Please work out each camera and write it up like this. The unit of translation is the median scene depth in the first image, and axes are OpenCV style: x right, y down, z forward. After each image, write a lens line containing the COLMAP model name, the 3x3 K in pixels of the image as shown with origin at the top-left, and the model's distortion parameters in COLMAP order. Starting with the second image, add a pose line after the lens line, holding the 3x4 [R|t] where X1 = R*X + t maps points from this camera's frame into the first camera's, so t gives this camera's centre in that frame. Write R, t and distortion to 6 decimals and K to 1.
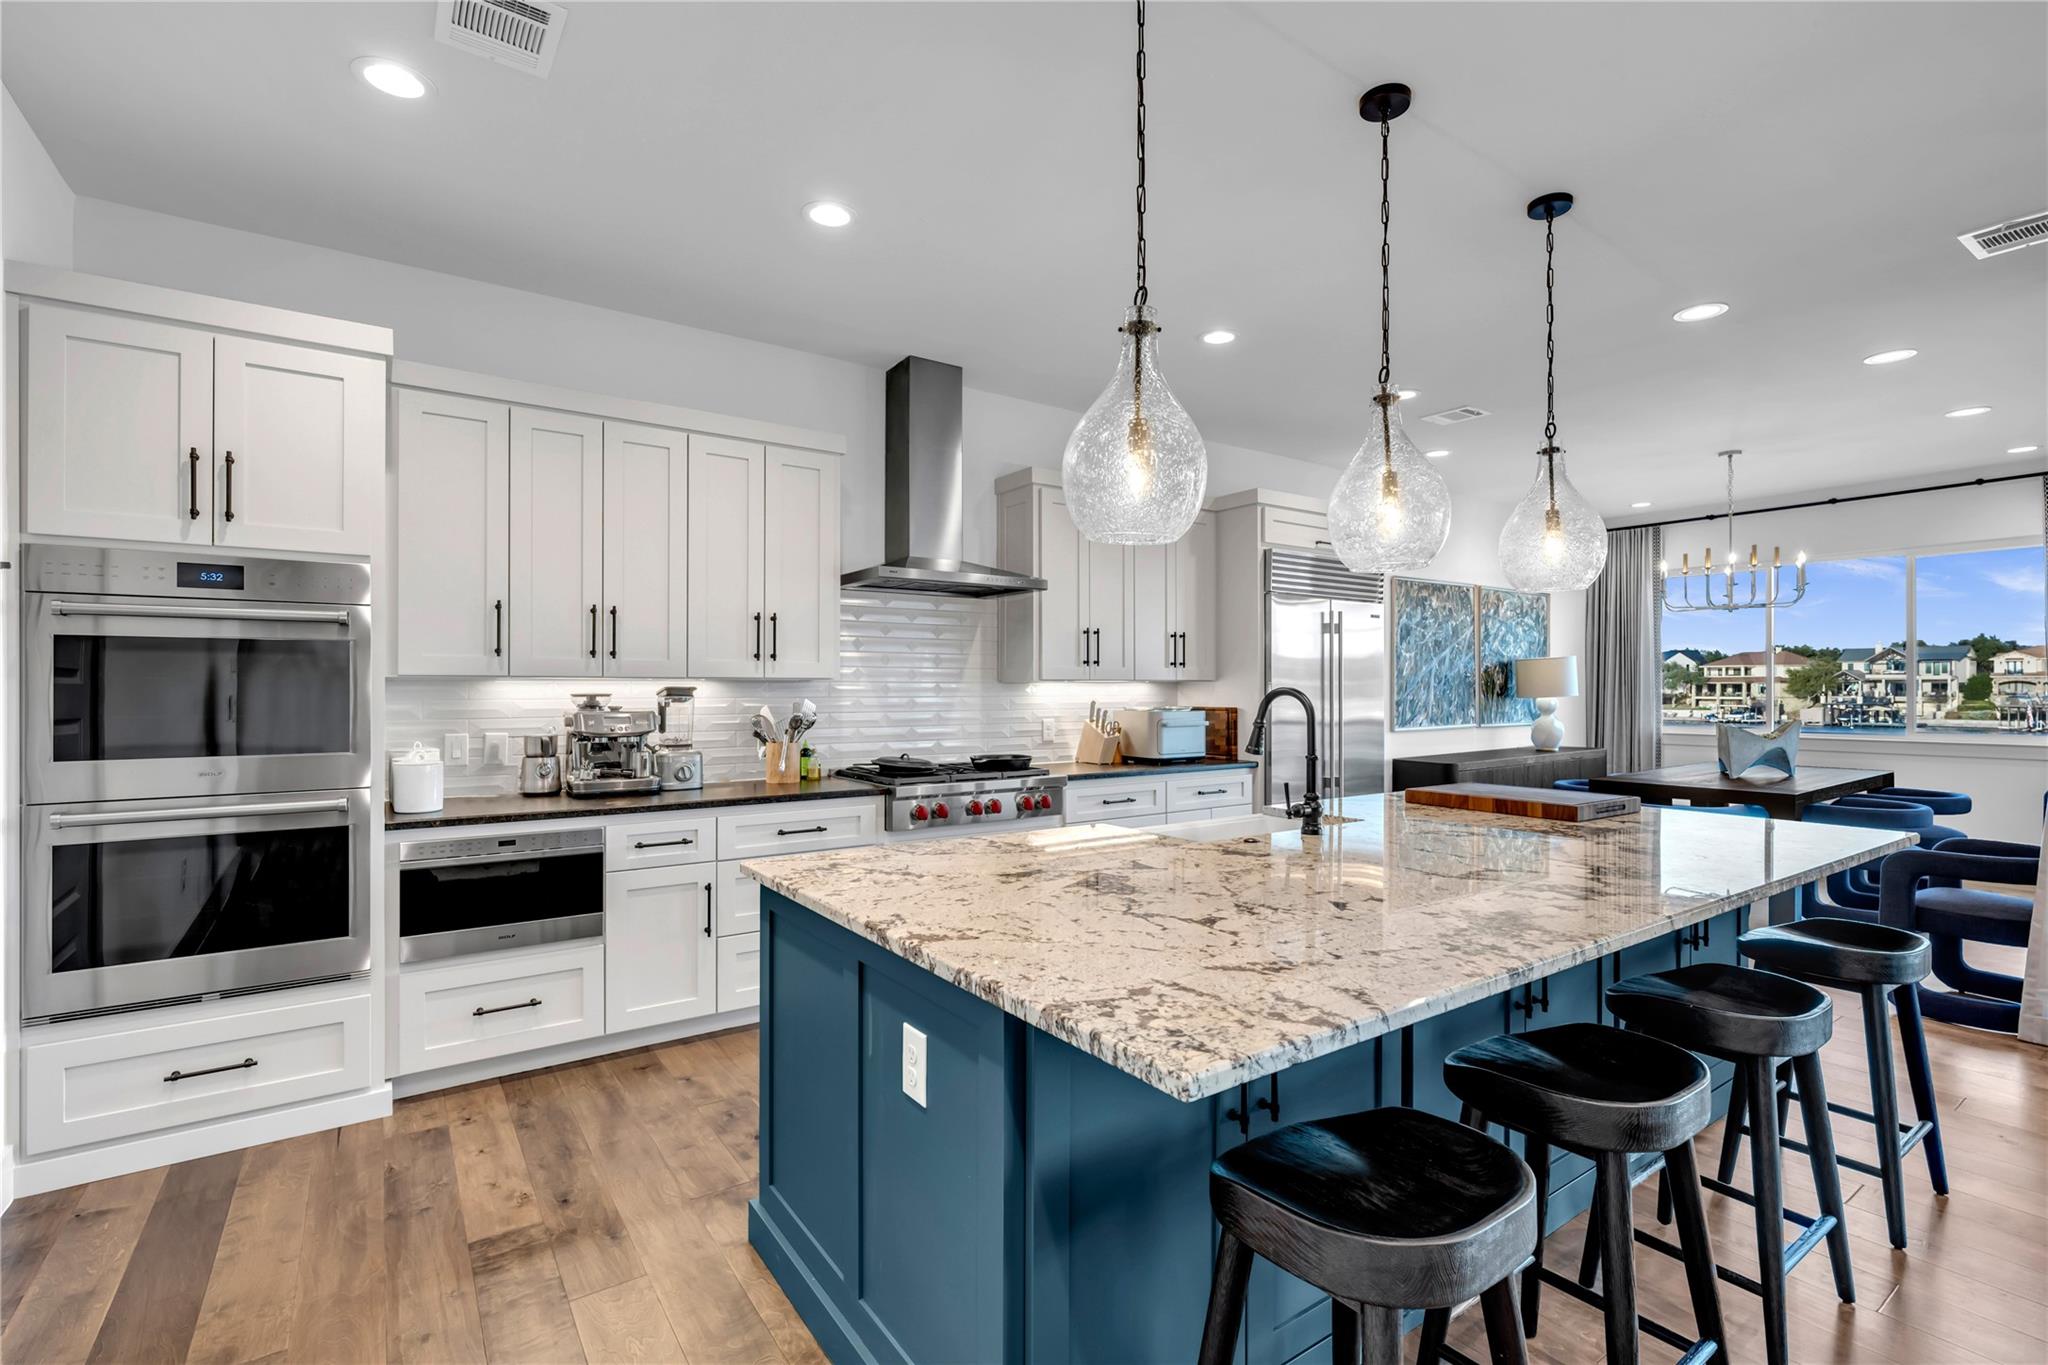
lens RADIAL K [[931.8, 0, 1021.3], [0, 931.8, 680.2], [0, 0, 1]] dist [0.001155, 0.000151]
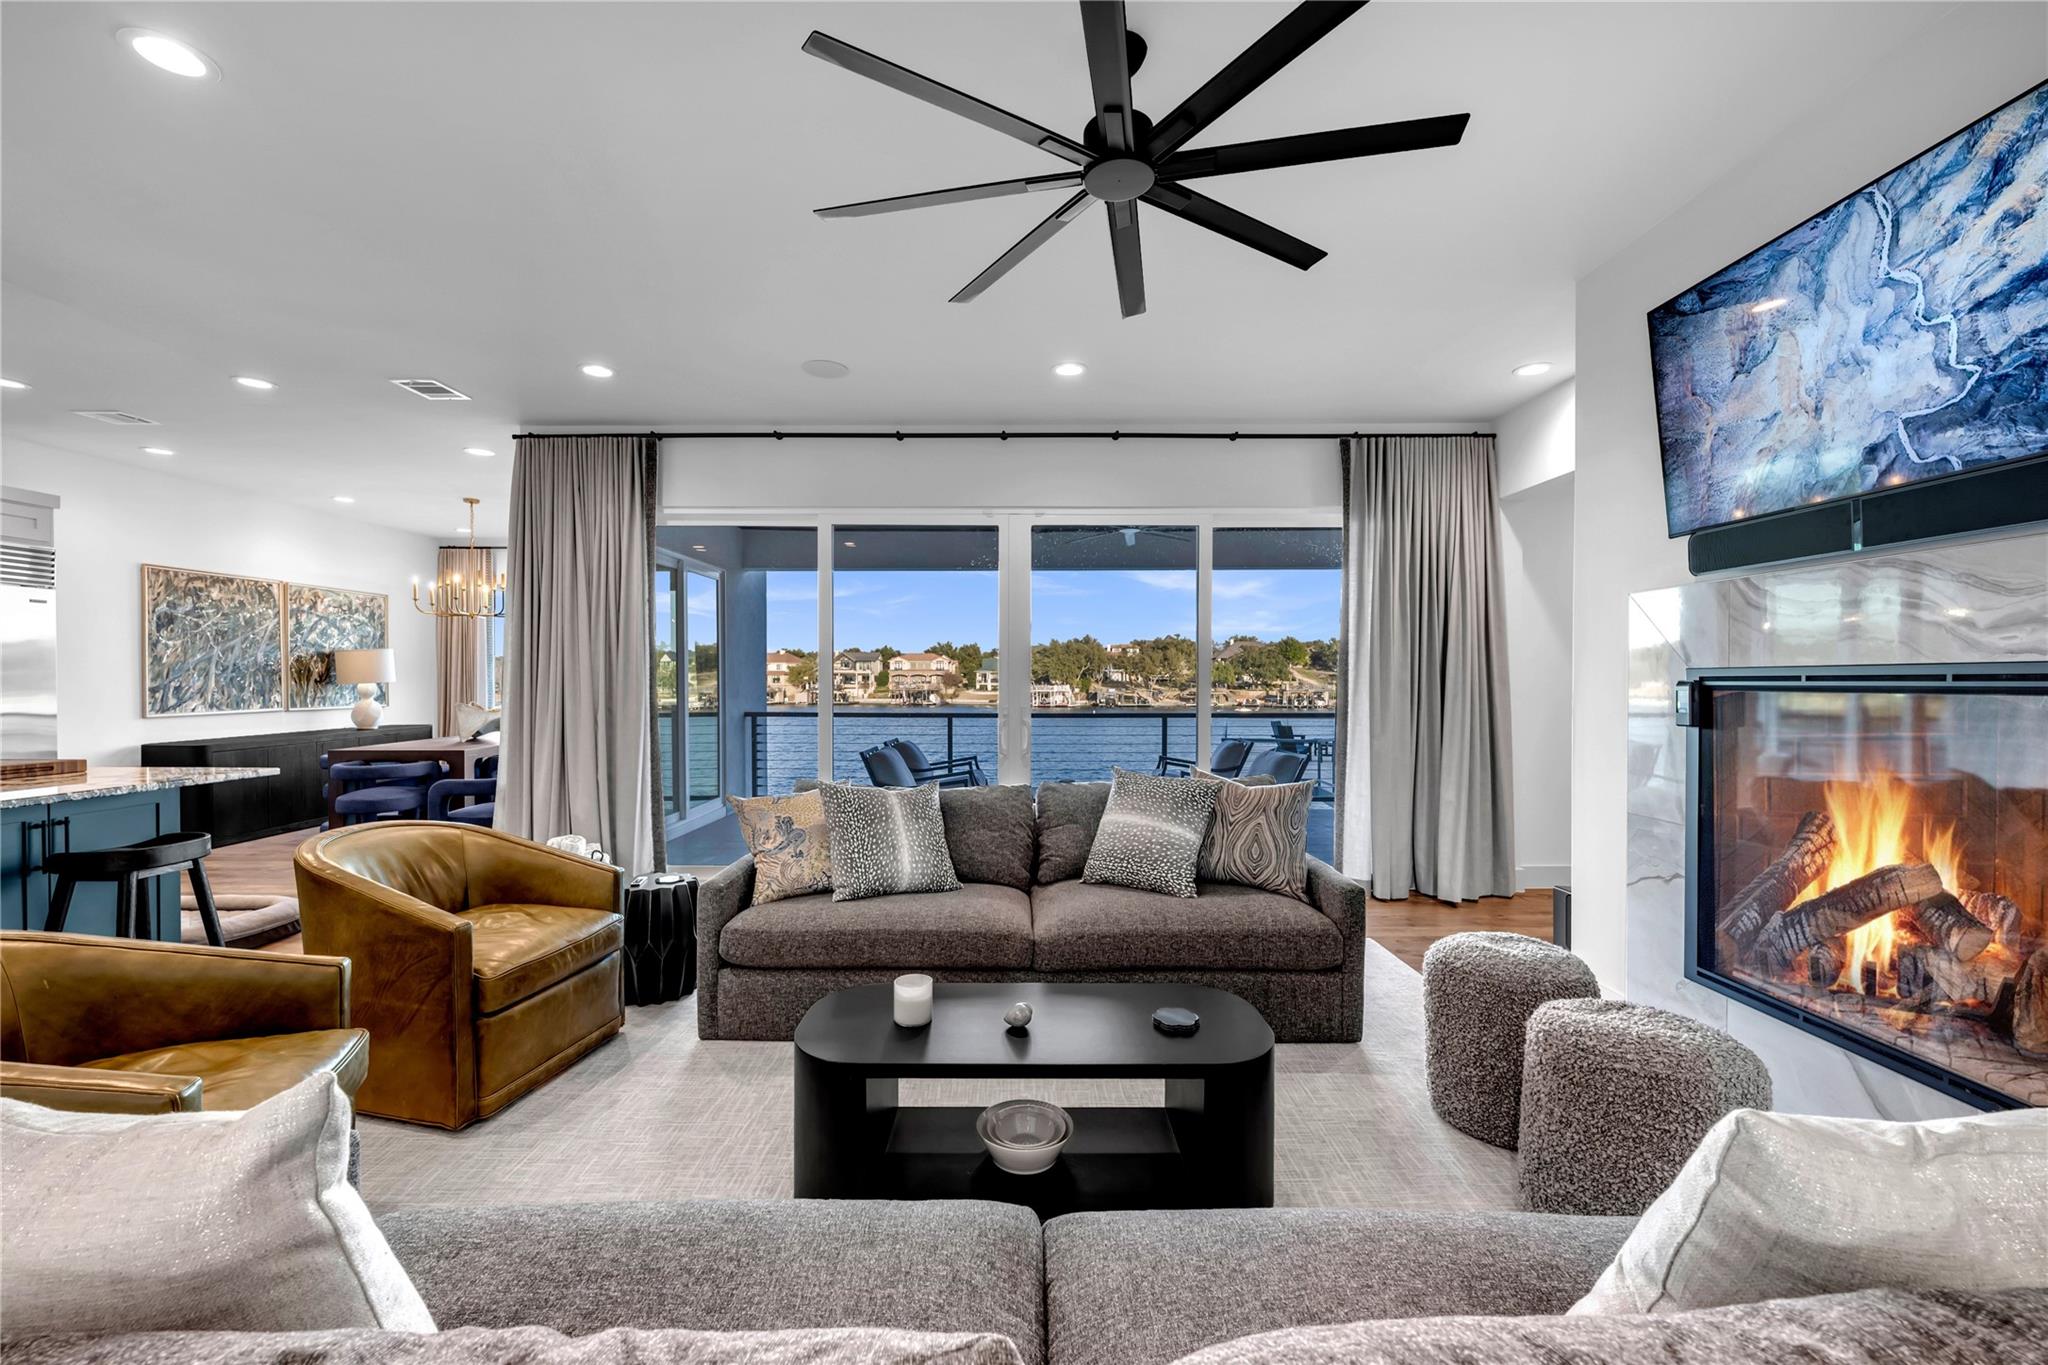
lens RADIAL K [[812.3, 0, 1035.5], [0, 812.3, 676.9], [0, 0, 1]] dist [-0.001128, -0.000037]
pose [[0.580718, 0.002554, 0.814101, 0.217767], [-0.007175, 0.999972, 0.001981, 0.001844], [-0.814073, -0.006991, 0.580721, -0.268002]]
